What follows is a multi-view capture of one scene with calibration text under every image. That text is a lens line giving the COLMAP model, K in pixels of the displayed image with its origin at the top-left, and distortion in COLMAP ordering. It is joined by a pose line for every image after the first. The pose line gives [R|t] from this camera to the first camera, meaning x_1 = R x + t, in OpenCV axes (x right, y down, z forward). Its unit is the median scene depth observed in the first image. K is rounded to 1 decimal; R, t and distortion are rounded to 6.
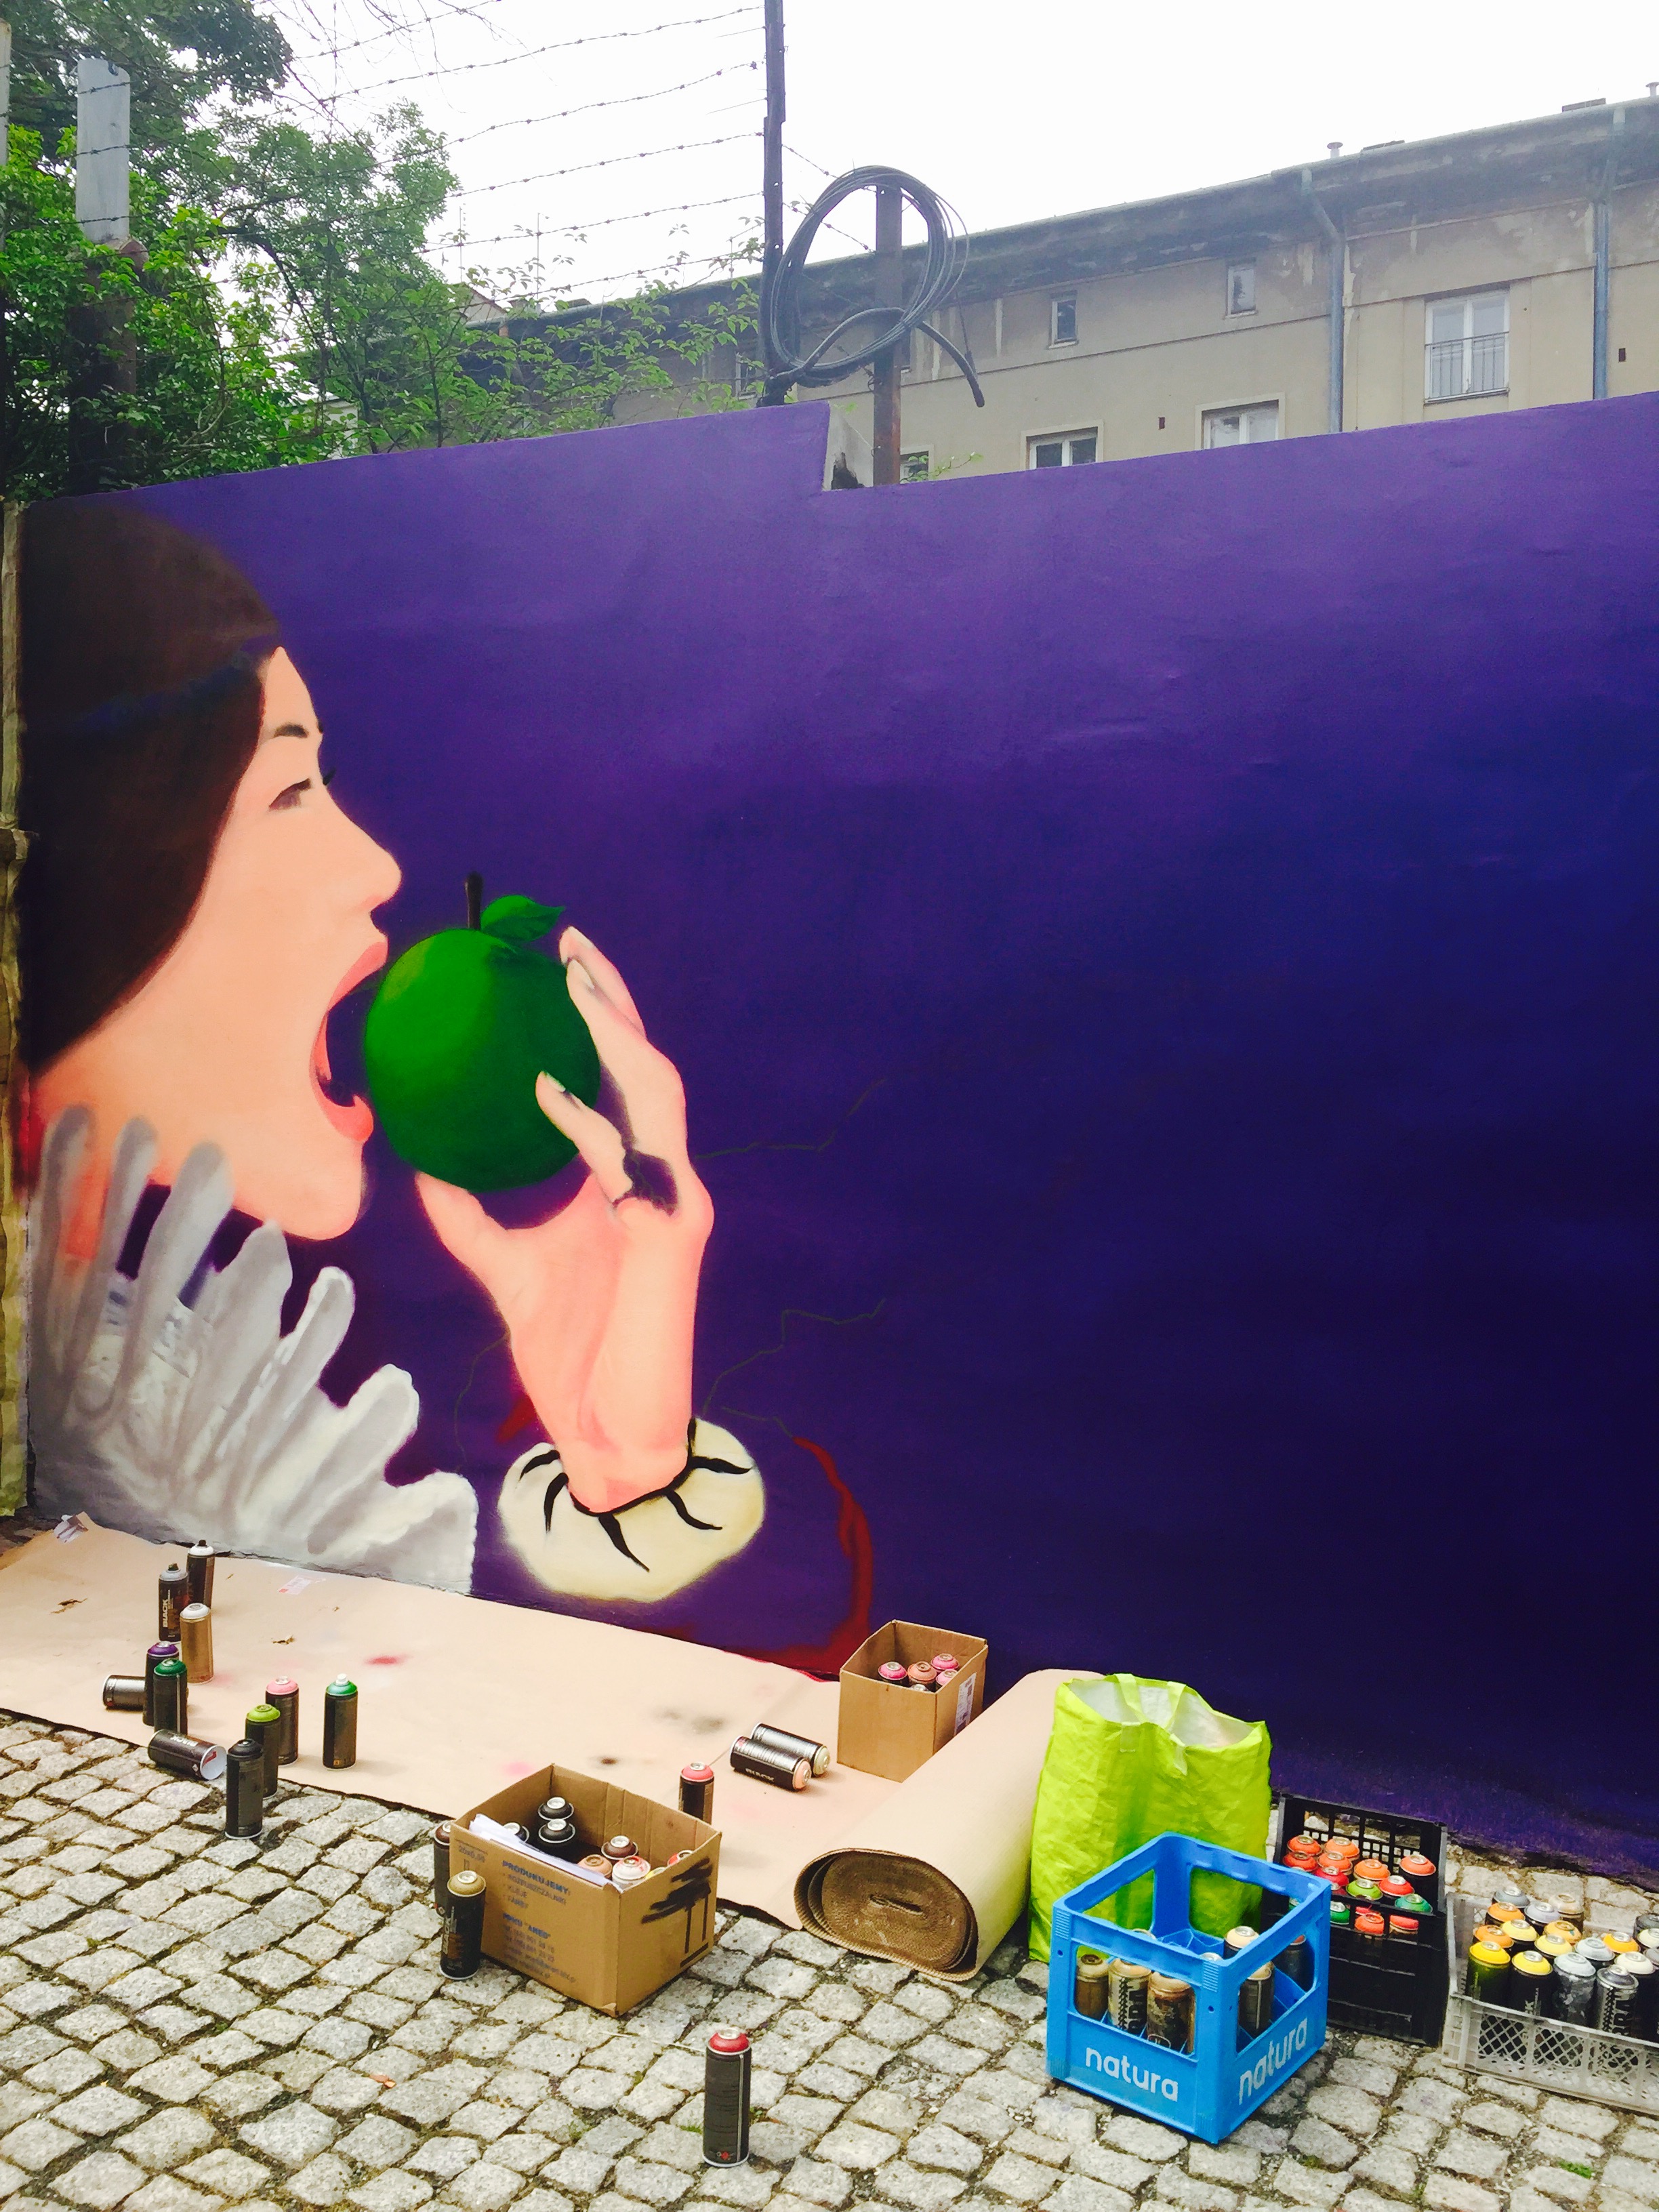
lens RADIAL K [[1896.0, 0, 829.5], [0, 1896.0, 1106.0], [0, 0, 1]] dist [0.058512, -0.088246]
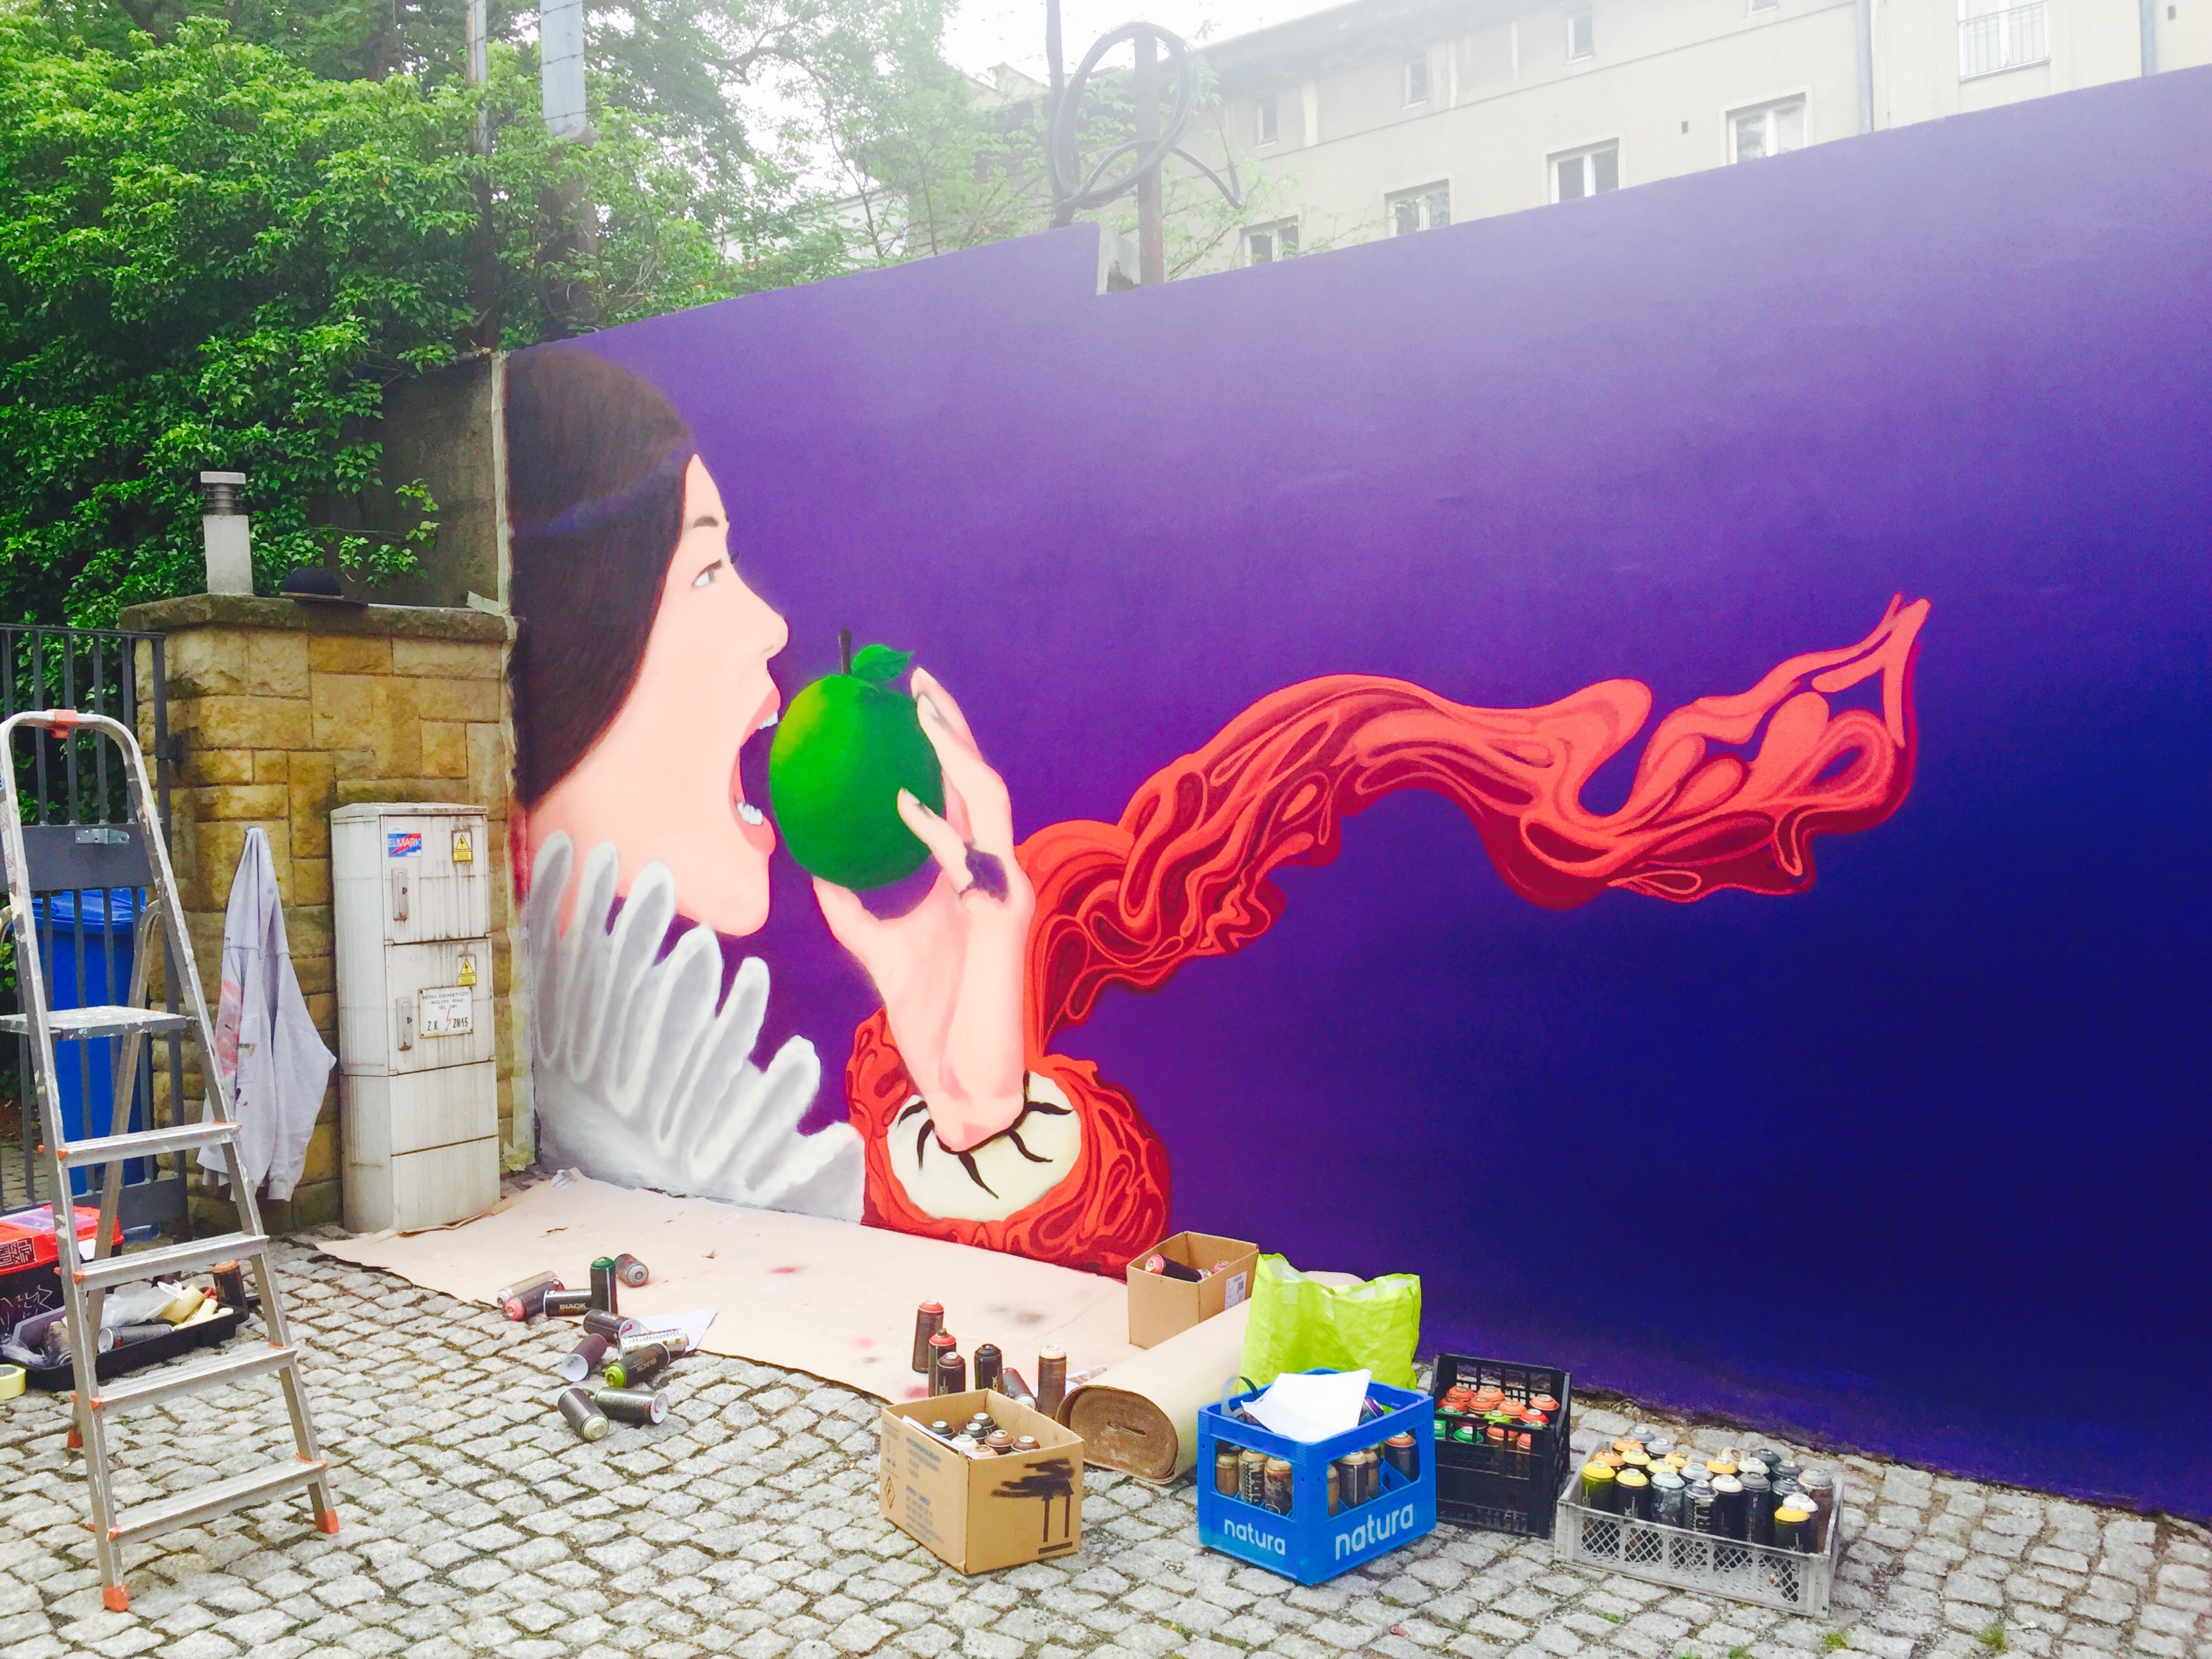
lens RADIAL K [[1899.4, 0, 1114.5], [0, 1899.4, 822.0], [0, 0, 1]] dist [0.074931, -0.108973]
pose [[0.985261, -0.040689, -0.166149, 0.252359], [0.037875, 0.999081, -0.020071, 0.045184], [0.166813, 0.013482, 0.985896, -0.240199]]
